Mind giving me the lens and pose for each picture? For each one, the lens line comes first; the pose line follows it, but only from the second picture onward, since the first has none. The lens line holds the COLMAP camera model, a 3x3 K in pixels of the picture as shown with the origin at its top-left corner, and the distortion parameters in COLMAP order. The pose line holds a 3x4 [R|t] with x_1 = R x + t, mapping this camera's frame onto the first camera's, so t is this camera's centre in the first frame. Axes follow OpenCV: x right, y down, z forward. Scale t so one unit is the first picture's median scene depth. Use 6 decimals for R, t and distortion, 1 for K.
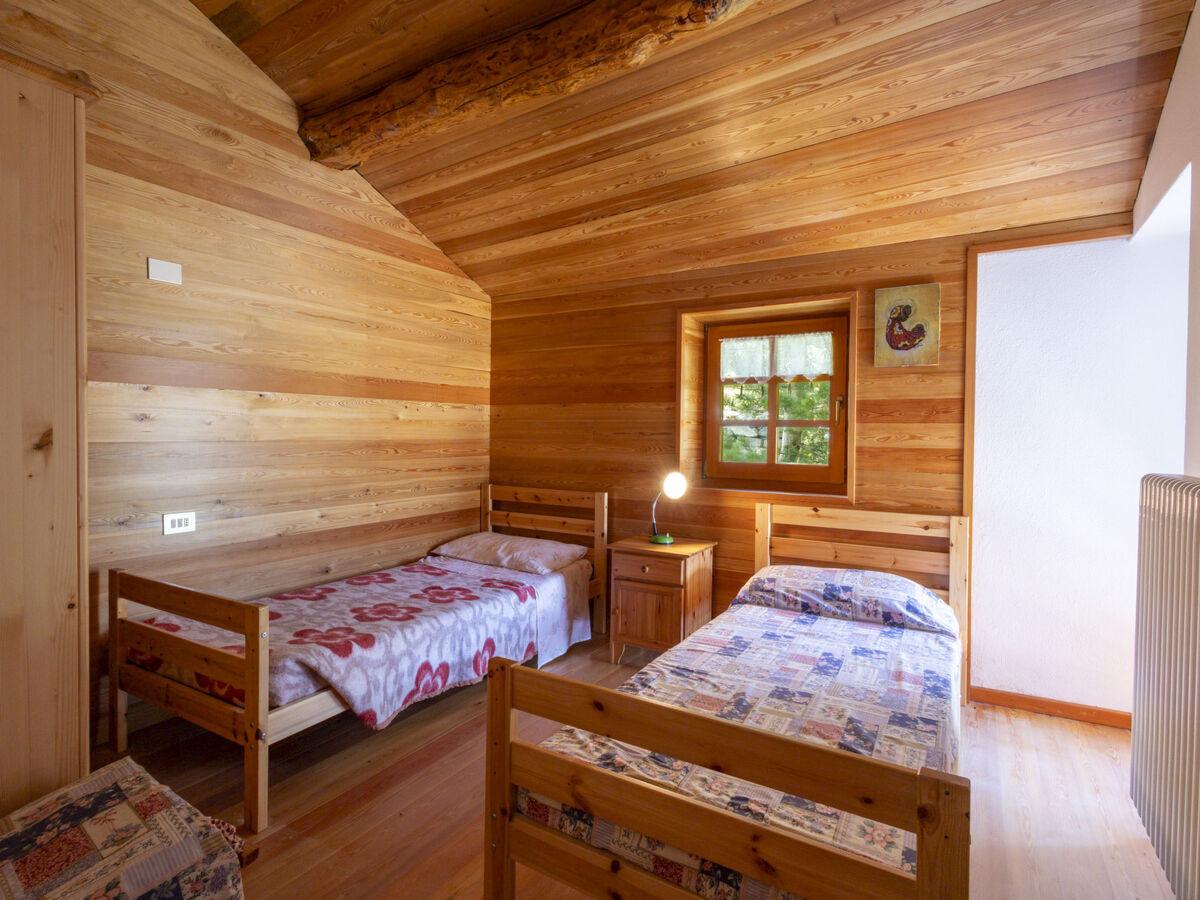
lens RADIAL K [[628.1, 0, 594.1], [0, 628.1, 447.3], [0, 0, 1]] dist [-0.020072, -0.000617]
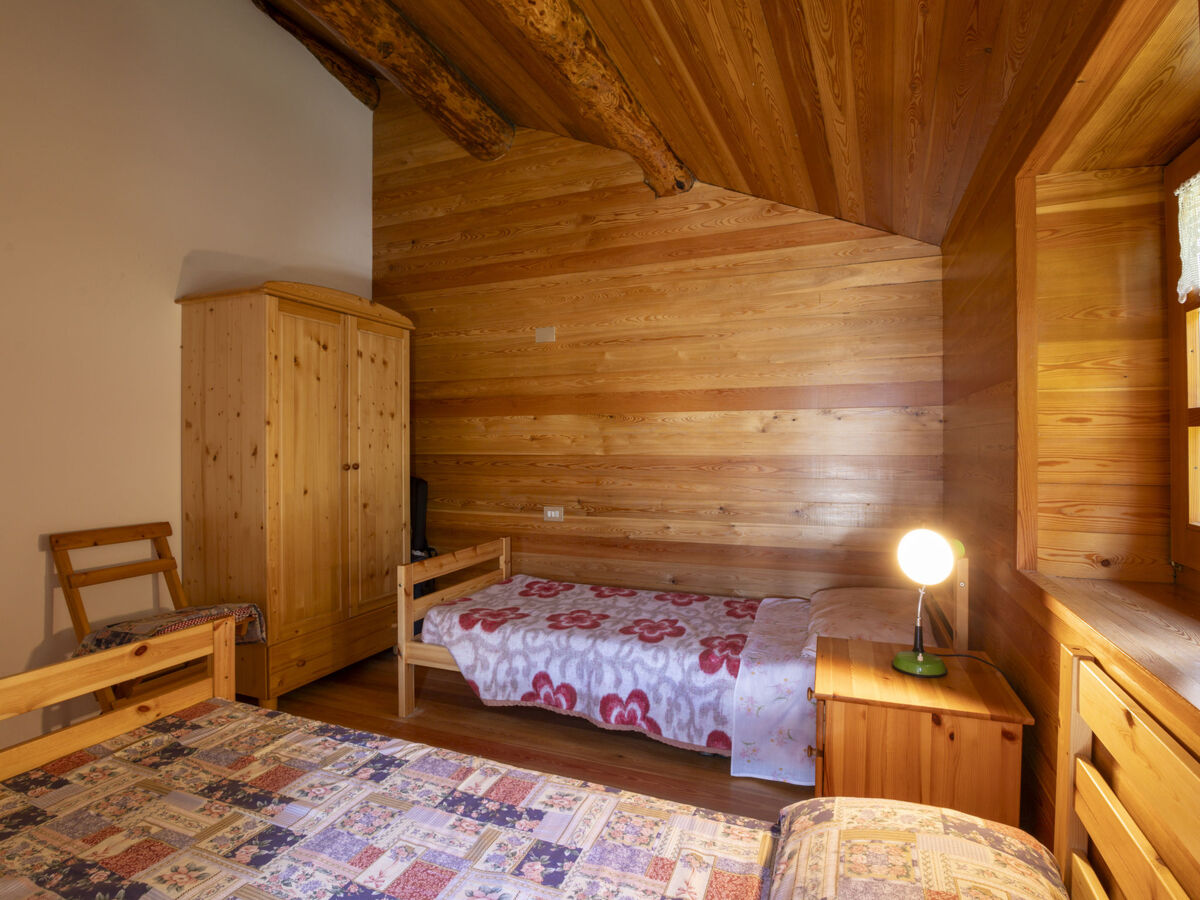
lens RADIAL K [[628.1, 0, 594.1], [0, 628.1, 447.3], [0, 0, 1]] dist [-0.020072, -0.000617]
pose [[0.148993, -0.000669, -0.988838, 0.738670], [-0.019708, 0.999799, -0.003646, -0.022413], [0.988642, 0.020031, 0.148950, 0.898895]]
